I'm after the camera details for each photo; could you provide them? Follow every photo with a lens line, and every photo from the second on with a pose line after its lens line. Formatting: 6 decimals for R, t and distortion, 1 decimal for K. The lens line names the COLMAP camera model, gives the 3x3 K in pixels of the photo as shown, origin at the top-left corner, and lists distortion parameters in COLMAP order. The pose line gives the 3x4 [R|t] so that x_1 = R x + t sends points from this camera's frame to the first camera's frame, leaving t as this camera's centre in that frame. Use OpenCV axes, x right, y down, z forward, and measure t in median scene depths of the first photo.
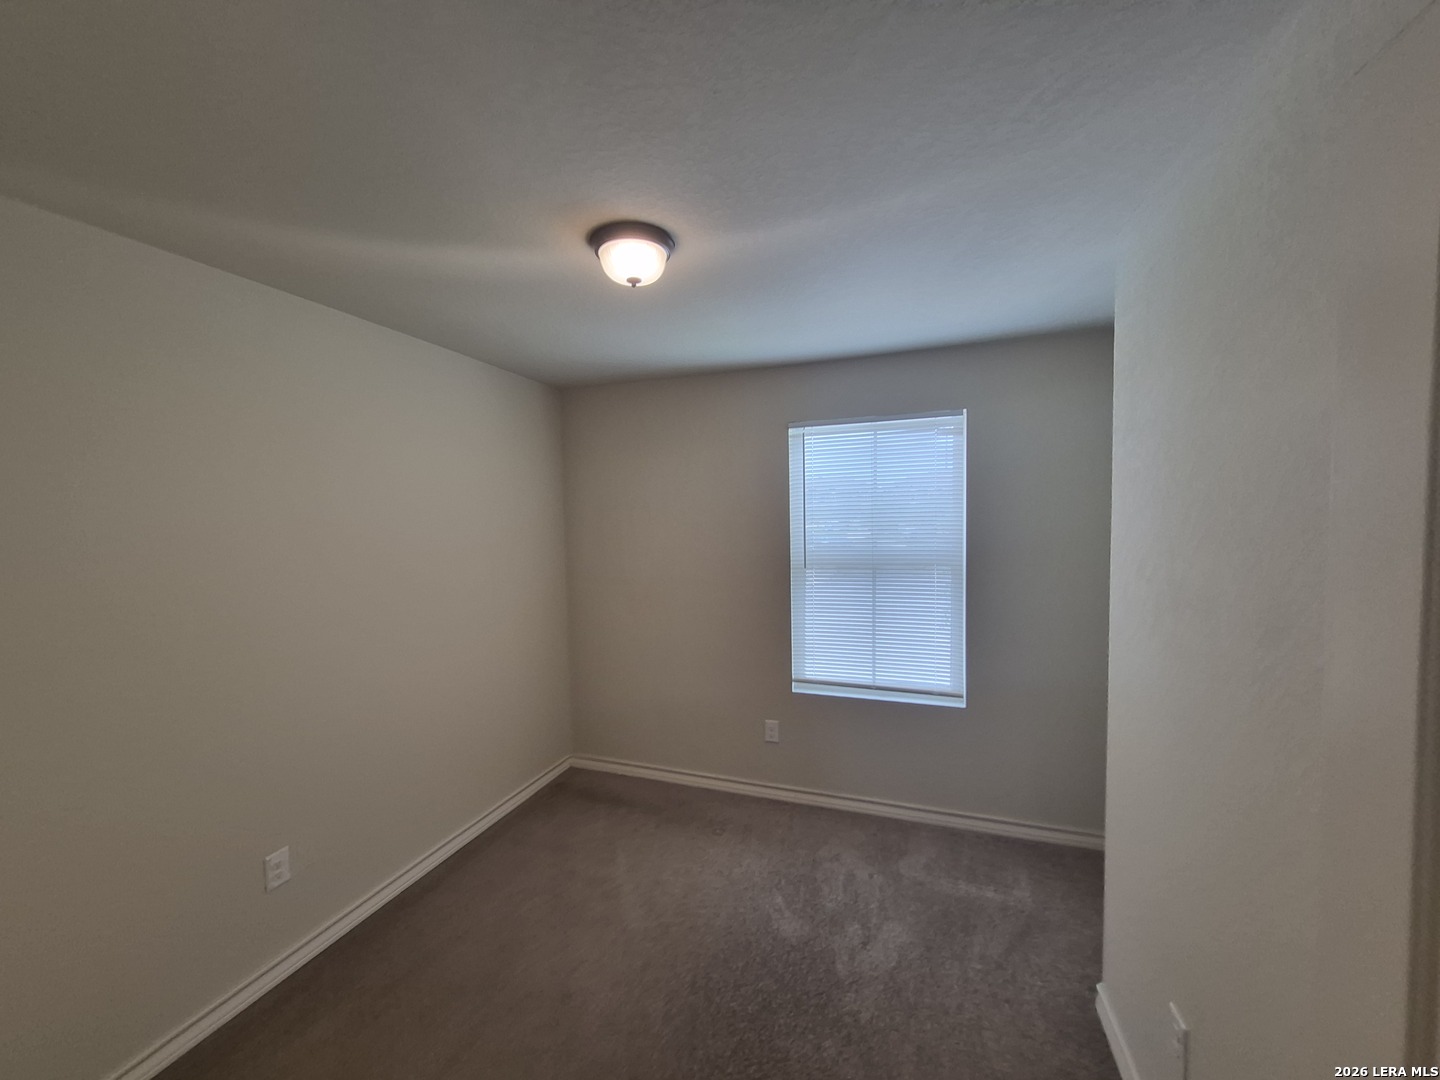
lens RADIAL K [[548.9, 0, 691.8], [0, 548.9, 541.1], [0, 0, 1]] dist [0.000013, 0.000029]
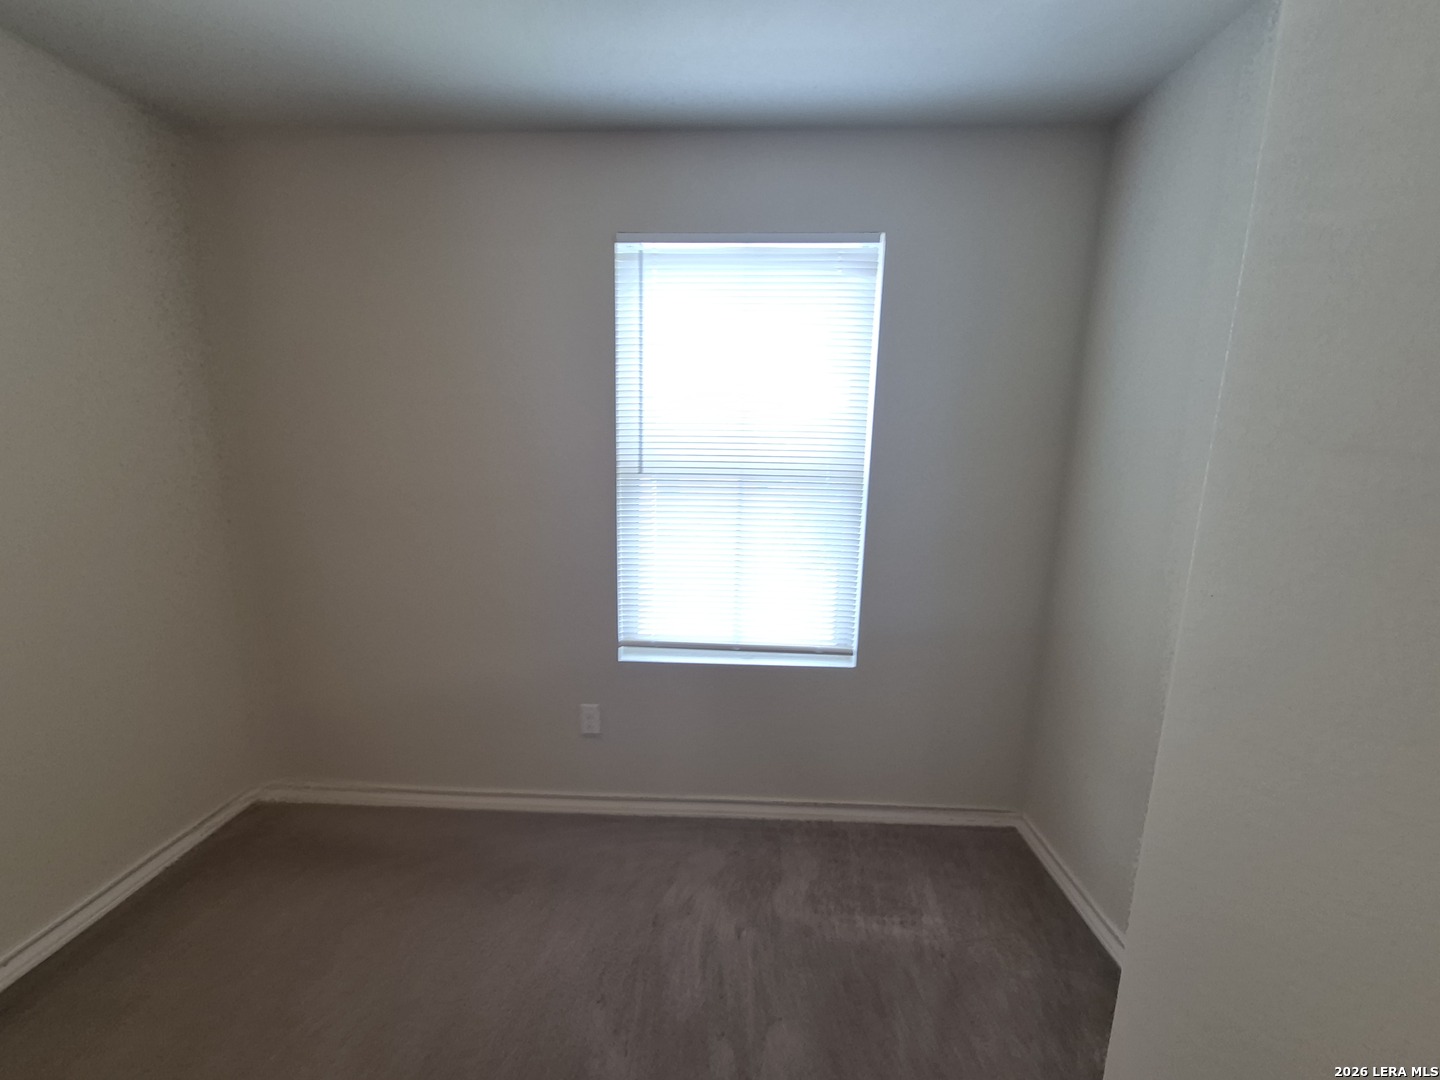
lens RADIAL K [[642.5, 0, 701.2], [0, 642.5, 557.0], [0, 0, 1]] dist [0.009491, 0.000117]
pose [[0.951562, -0.022731, 0.306615, 0.044514], [-0.023331, 0.989049, 0.145730, 0.037618], [-0.306570, -0.145825, 0.940611, 0.286859]]
